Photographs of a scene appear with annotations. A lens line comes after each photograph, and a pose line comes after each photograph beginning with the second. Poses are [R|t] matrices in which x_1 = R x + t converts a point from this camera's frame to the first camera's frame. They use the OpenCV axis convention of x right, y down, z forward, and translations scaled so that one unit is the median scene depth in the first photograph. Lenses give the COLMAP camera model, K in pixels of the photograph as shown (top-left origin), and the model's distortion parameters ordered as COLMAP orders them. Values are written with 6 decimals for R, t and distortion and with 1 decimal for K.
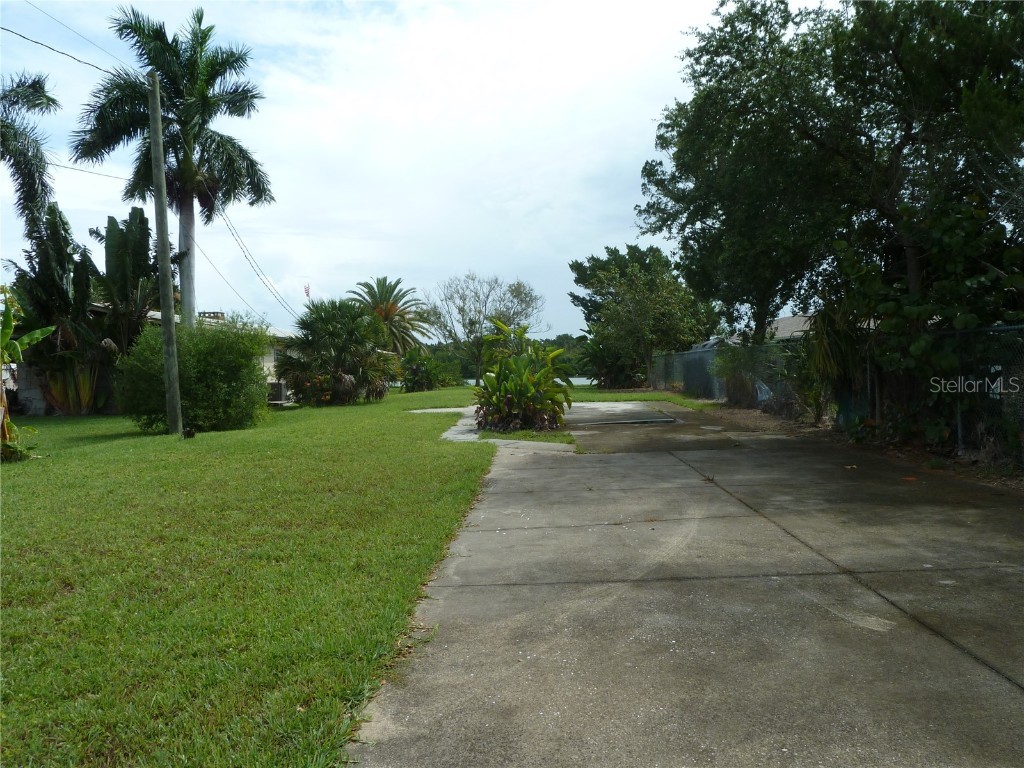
lens RADIAL K [[766.1, 0, 512.9], [0, 766.1, 377.5], [0, 0, 1]] dist [-0.033345, 0.004767]
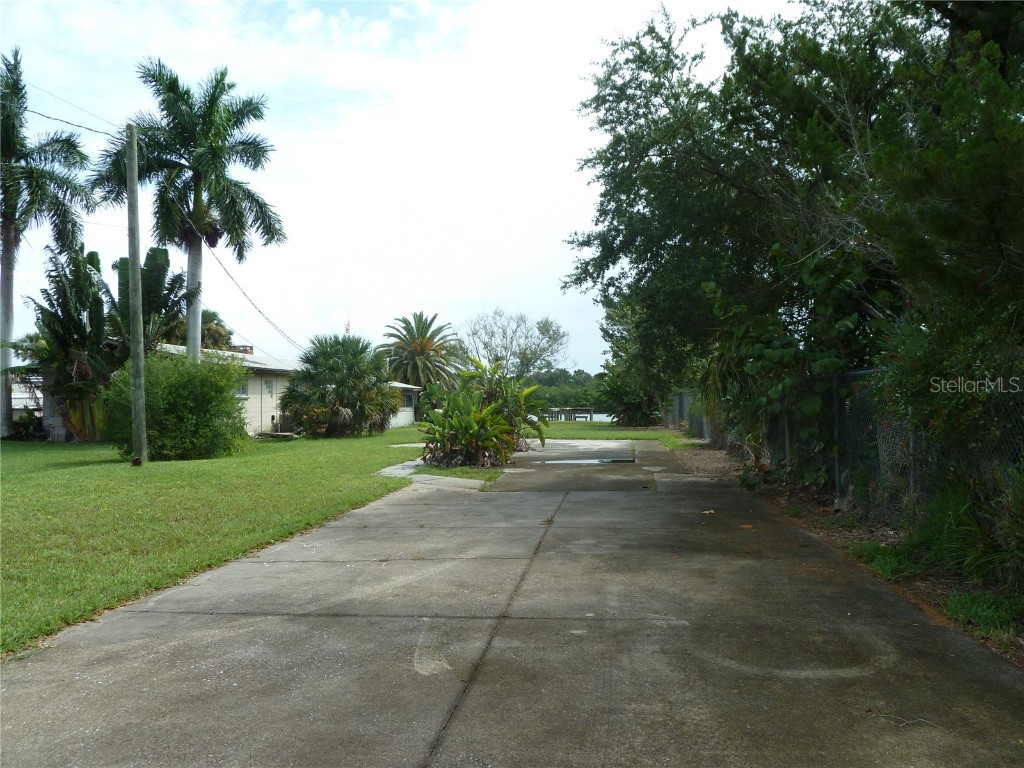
lens RADIAL K [[766.1, 0, 512.9], [0, 766.1, 377.5], [0, 0, 1]] dist [-0.033345, 0.004767]
pose [[0.995136, 0.012285, -0.097743, 0.112044], [-0.016705, 0.998868, -0.044534, -0.003005], [0.097085, 0.045951, 0.994215, -0.002946]]
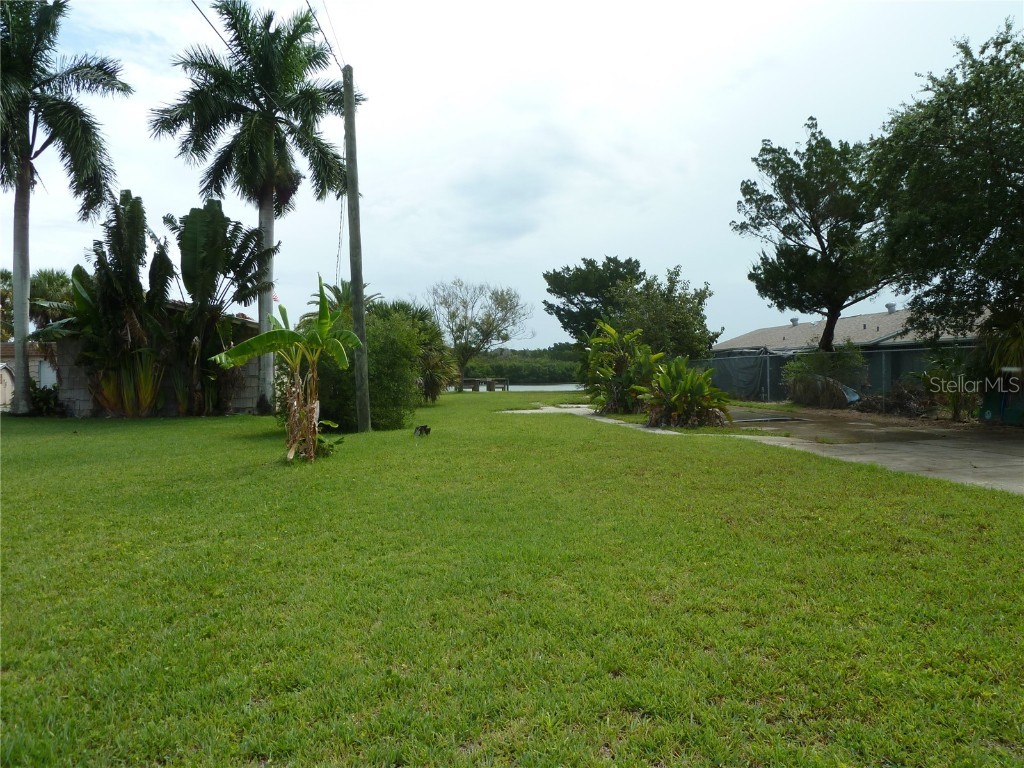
lens RADIAL K [[766.1, 0, 512.9], [0, 766.1, 377.5], [0, 0, 1]] dist [-0.033345, 0.004767]
pose [[0.986547, 0.009265, 0.163215, -0.260071], [-0.007312, 0.999894, -0.012560, 0.008831], [-0.163314, 0.011197, 0.986511, -0.006041]]
